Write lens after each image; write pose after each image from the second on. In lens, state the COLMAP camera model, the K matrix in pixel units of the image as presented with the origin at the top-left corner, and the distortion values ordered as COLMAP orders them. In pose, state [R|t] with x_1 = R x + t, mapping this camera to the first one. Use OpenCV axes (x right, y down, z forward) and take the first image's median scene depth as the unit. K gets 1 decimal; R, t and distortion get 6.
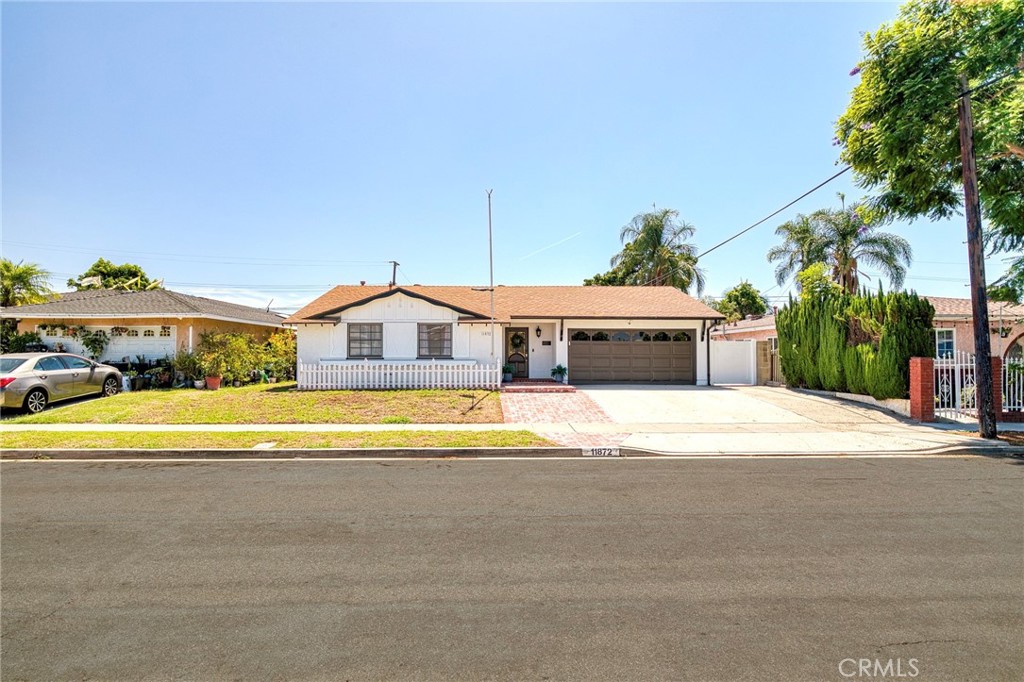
lens RADIAL K [[519.0, 0, 512.0], [0, 519.0, 341.0], [0, 0, 1]] dist [-0.002975, -0.000039]
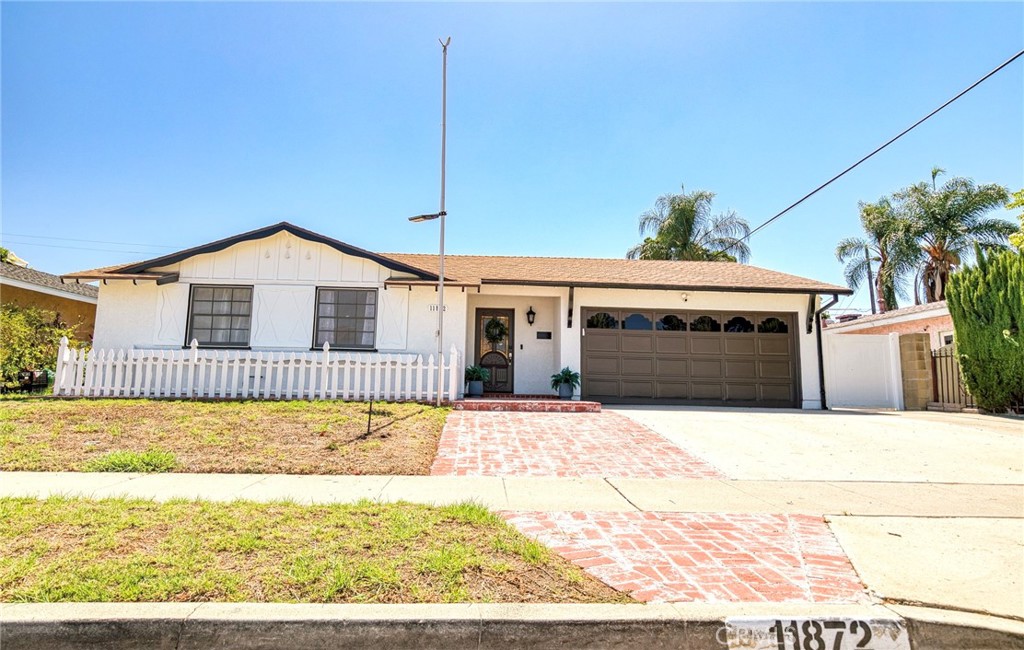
lens RADIAL K [[572.6, 0, 511.9], [0, 572.6, 311.2], [0, 0, 1]] dist [0.000154, -0.000153]
pose [[0.999771, 0.018527, 0.010701, 0.024416], [-0.017236, 0.993759, -0.110205, 0.057017], [-0.012676, 0.109995, 0.993851, 0.382693]]
